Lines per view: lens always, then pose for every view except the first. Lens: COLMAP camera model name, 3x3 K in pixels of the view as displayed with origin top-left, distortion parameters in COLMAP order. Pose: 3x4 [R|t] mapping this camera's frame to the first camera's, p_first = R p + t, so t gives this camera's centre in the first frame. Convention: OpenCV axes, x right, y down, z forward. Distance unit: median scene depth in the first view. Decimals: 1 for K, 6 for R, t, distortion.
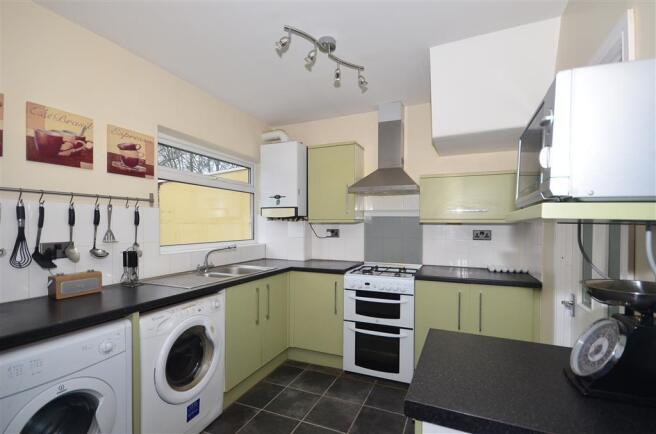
lens RADIAL K [[304.8, 0, 337.0], [0, 304.8, 227.4], [0, 0, 1]] dist [0.000180, -0.000042]
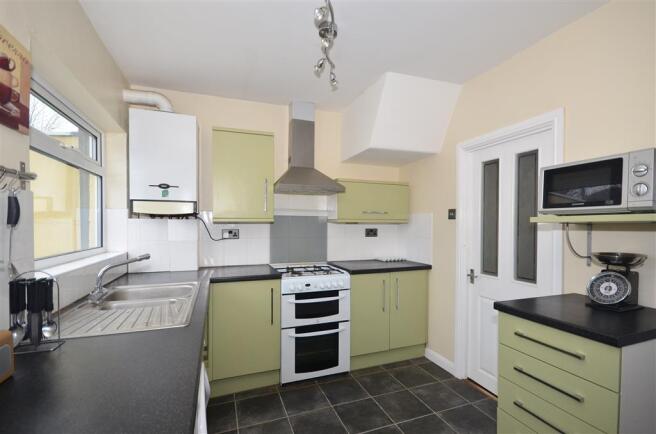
lens RADIAL K [[304.8, 0, 337.0], [0, 304.8, 227.4], [0, 0, 1]] dist [0.000180, -0.000042]
pose [[0.721169, -0.008005, 0.692713, -0.493005], [0.006834, 0.999967, 0.004440, -0.002108], [-0.692725, 0.001532, 0.721200, 0.230382]]
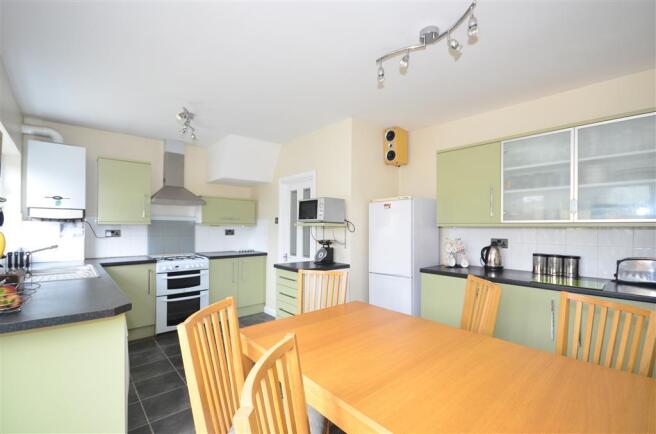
lens RADIAL K [[290.0, 0, 337.8], [0, 290.0, 227.2], [0, 0, 1]] dist [-0.001983, -0.000819]
pose [[0.420222, -0.000903, 0.907421, -0.816700], [0.004023, 0.999992, -0.000868, 0.000305], [-0.907413, 0.004015, 0.420222, -0.275583]]
